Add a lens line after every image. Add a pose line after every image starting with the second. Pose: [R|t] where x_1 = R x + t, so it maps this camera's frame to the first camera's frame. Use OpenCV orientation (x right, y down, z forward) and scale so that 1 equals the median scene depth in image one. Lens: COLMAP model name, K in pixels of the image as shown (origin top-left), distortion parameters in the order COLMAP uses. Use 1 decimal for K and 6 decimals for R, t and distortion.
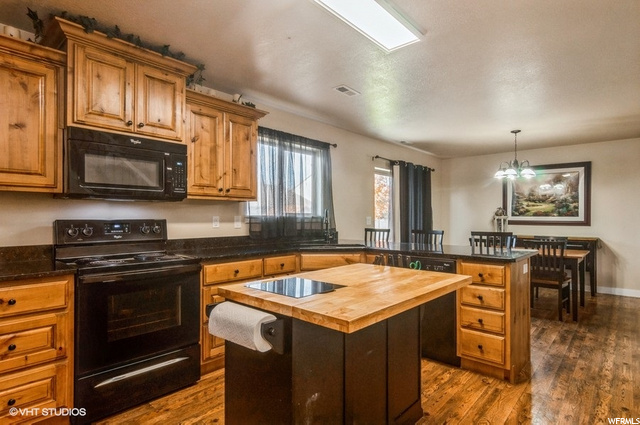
lens RADIAL K [[333.7, 0, 328.8], [0, 333.7, 214.7], [0, 0, 1]] dist [0.001621, 0.000595]
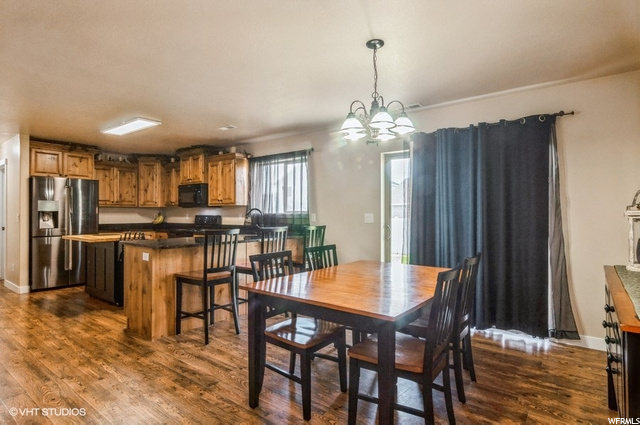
lens RADIAL K [[348.1, 0, 334.1], [0, 348.1, 211.9], [0, 0, 1]] dist [-0.000578, -0.000164]
pose [[0.091982, -0.010503, -0.995705, 1.717865], [0.006252, 0.999931, -0.009970, 0.017826], [0.995741, -0.005308, 0.092042, 1.414155]]
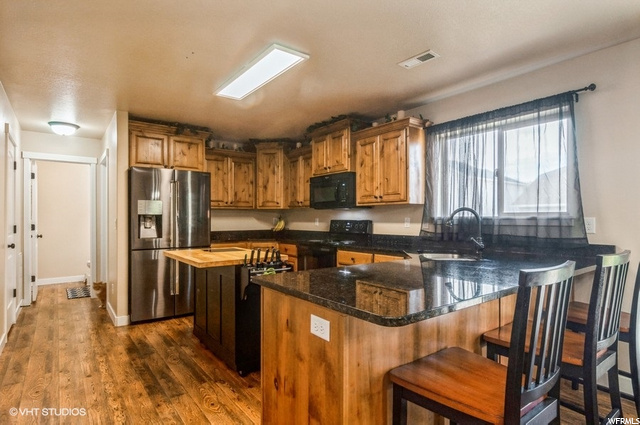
lens RADIAL K [[333.7, 0, 328.8], [0, 333.7, 214.7], [0, 0, 1]] dist [0.001621, 0.000595]
pose [[-0.157600, -0.013216, -0.987415, 0.916521], [0.007505, 0.999866, -0.014580, 0.009473], [0.987474, -0.009709, -0.157480, 0.965718]]
